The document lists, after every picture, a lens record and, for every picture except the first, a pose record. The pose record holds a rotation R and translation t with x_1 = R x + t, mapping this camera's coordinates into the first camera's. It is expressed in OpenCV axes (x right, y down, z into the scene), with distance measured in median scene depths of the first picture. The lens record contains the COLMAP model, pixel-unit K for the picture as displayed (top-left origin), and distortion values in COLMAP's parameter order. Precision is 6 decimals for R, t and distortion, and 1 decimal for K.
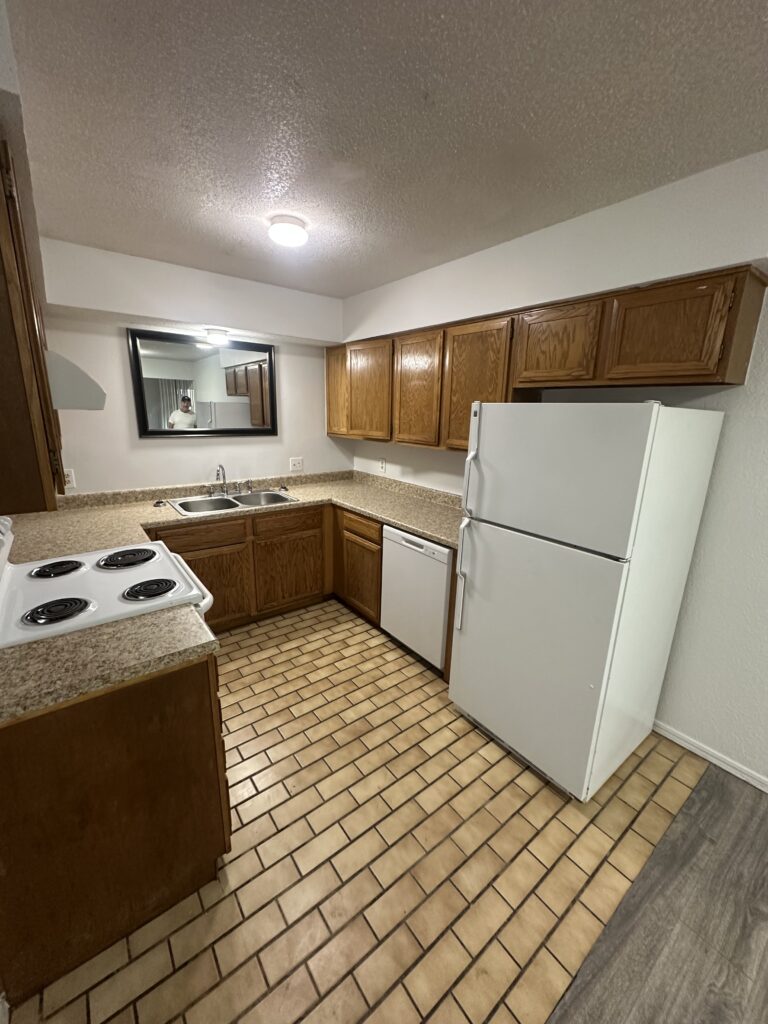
lens RADIAL K [[409.9, 0, 384.0], [0, 409.9, 512.0], [0, 0, 1]] dist [0.002181, 0.000518]
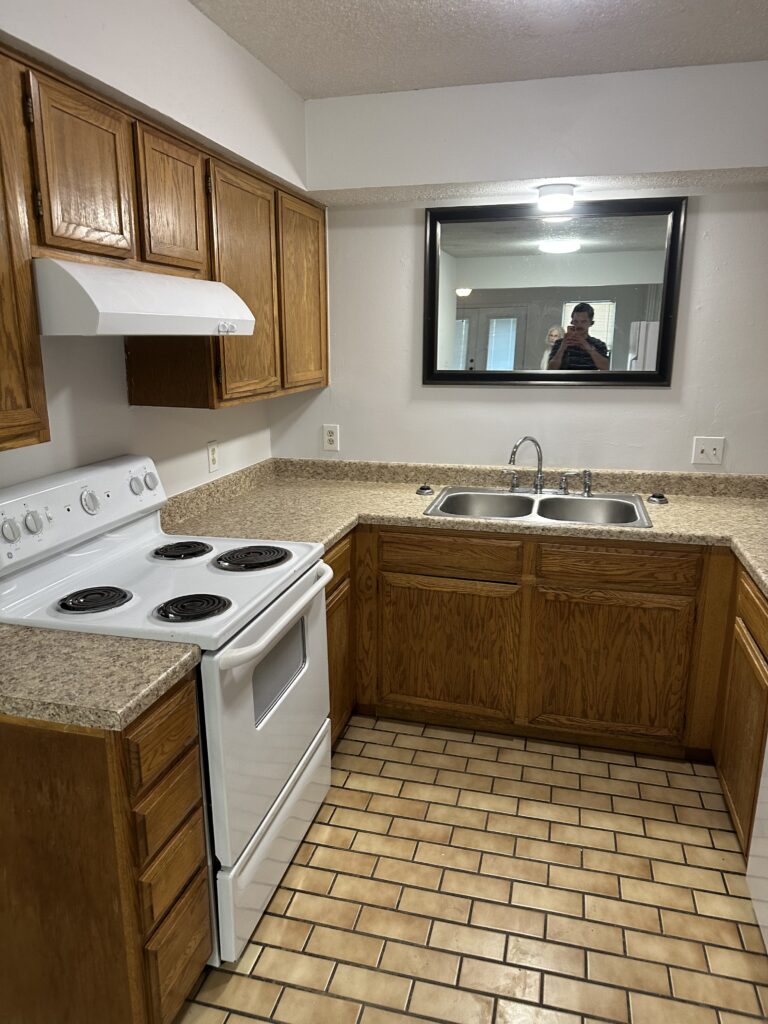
lens RADIAL K [[726.6, 0, 382.4], [0, 726.6, 516.1], [0, 0, 1]] dist [0.054126, -0.063595]
pose [[0.609920, 0.169352, -0.774156, 0.267031], [-0.177106, 0.981319, 0.075138, -0.052245], [0.772419, 0.091280, 0.628520, 0.262085]]
